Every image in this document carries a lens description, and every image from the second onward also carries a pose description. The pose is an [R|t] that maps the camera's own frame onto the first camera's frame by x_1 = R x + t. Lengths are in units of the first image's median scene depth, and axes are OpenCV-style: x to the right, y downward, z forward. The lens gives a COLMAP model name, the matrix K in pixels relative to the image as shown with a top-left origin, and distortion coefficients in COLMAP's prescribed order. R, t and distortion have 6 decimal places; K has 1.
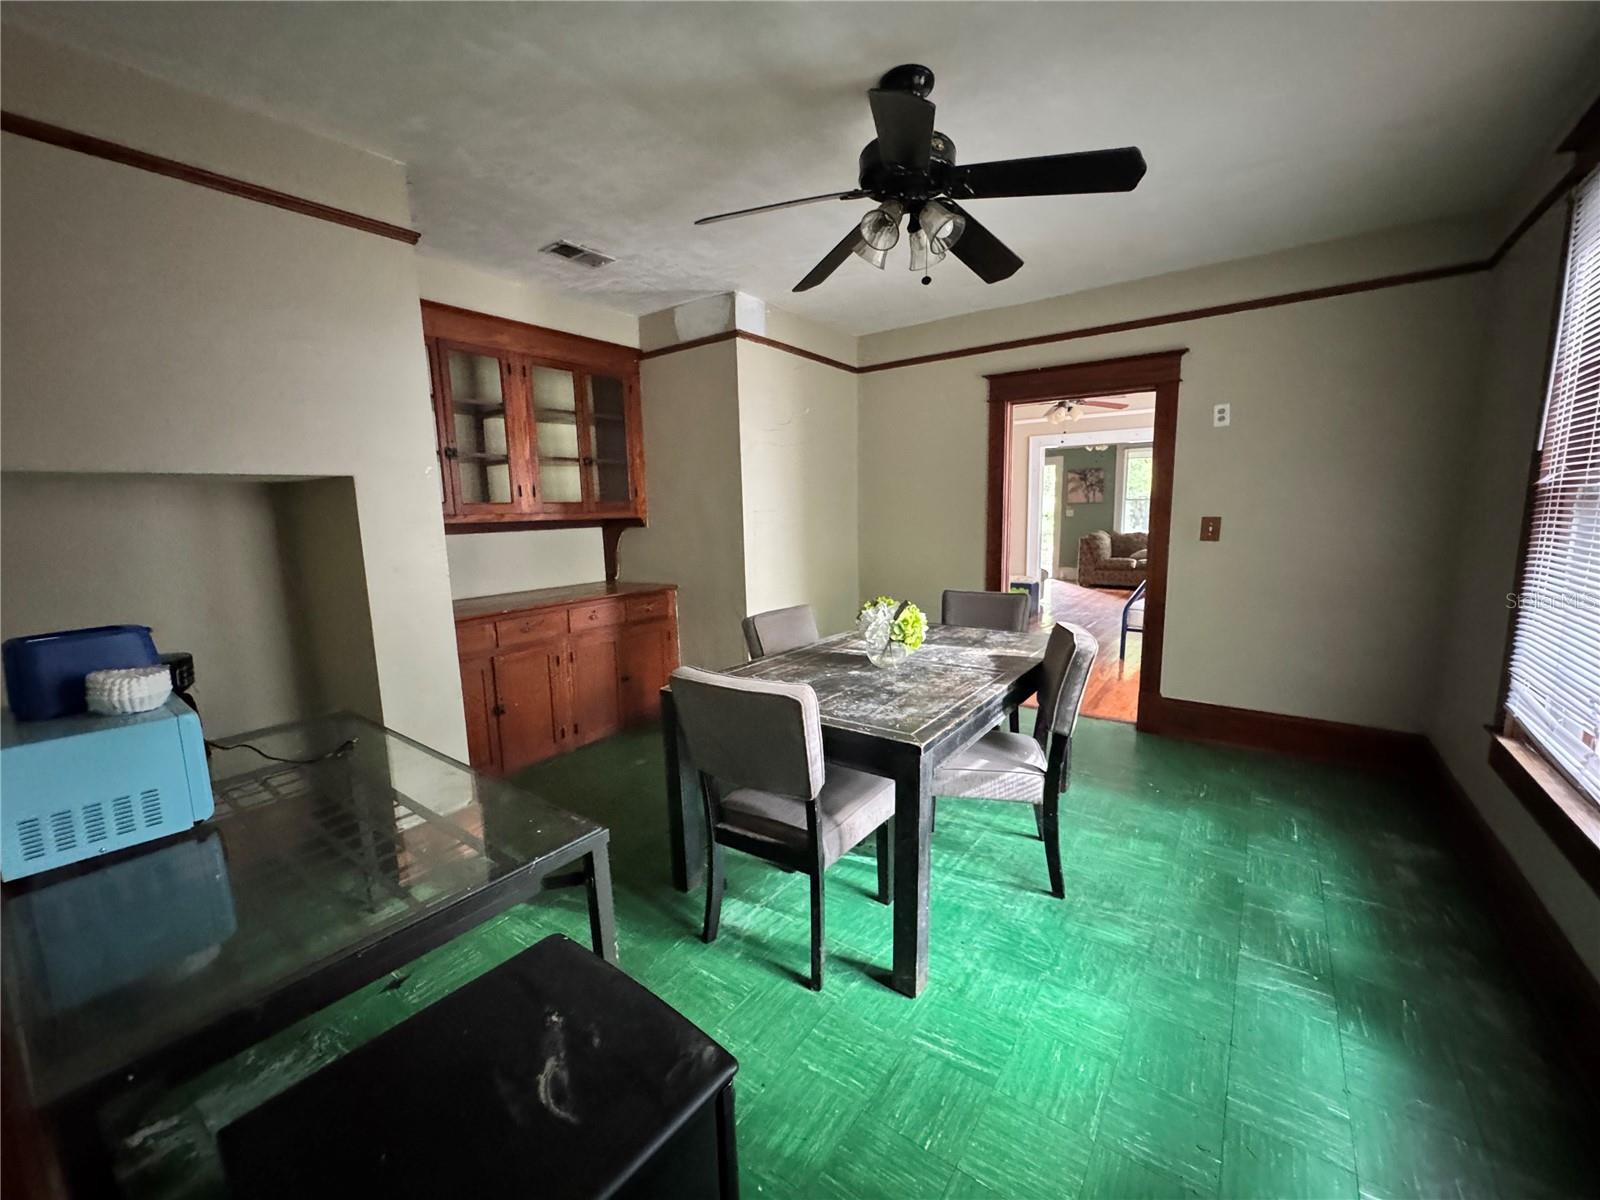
lens RADIAL K [[635.8, 0, 800.0], [0, 635.8, 600.0], [0, 0, 1]] dist [-0.007859, -0.000130]
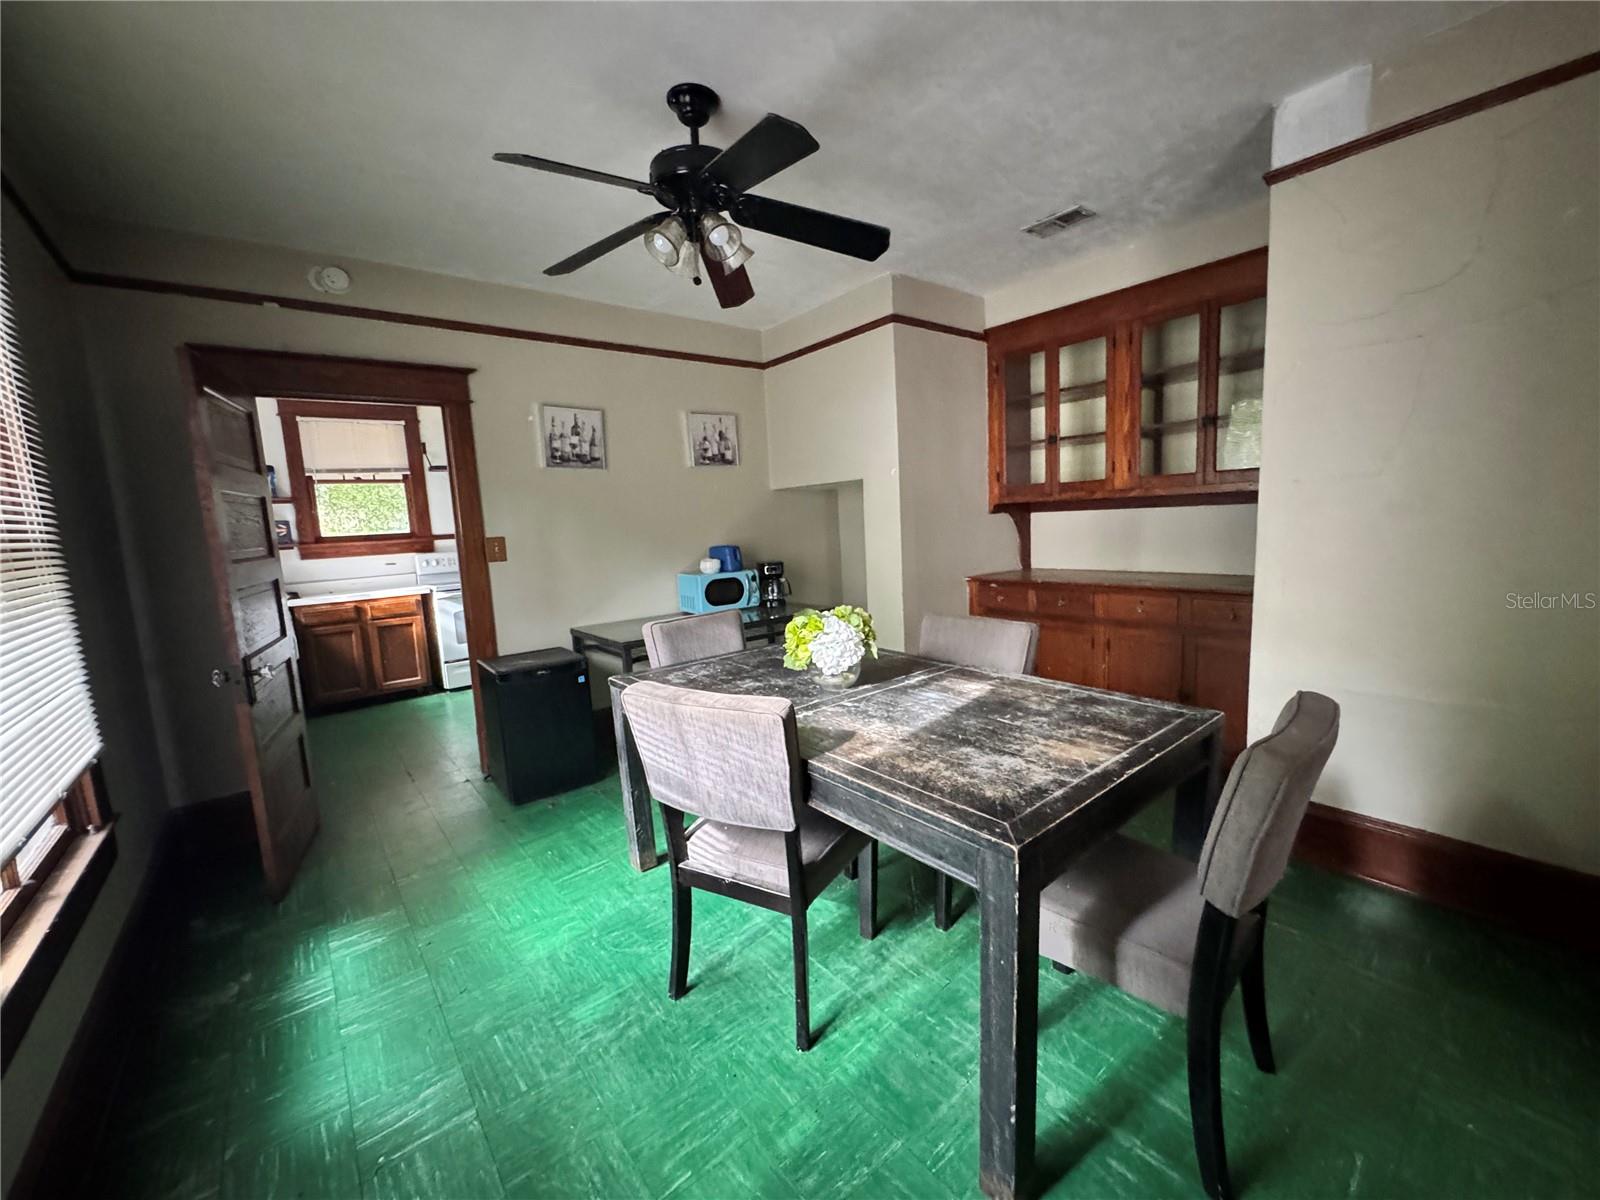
lens RADIAL K [[635.8, 0, 800.0], [0, 635.8, 600.0], [0, 0, 1]] dist [-0.007859, -0.000130]
pose [[-0.243897, 0.160436, -0.956439, 0.748390], [-0.083035, 0.979145, 0.185419, -0.128765], [0.966240, 0.124641, -0.225489, 0.898362]]
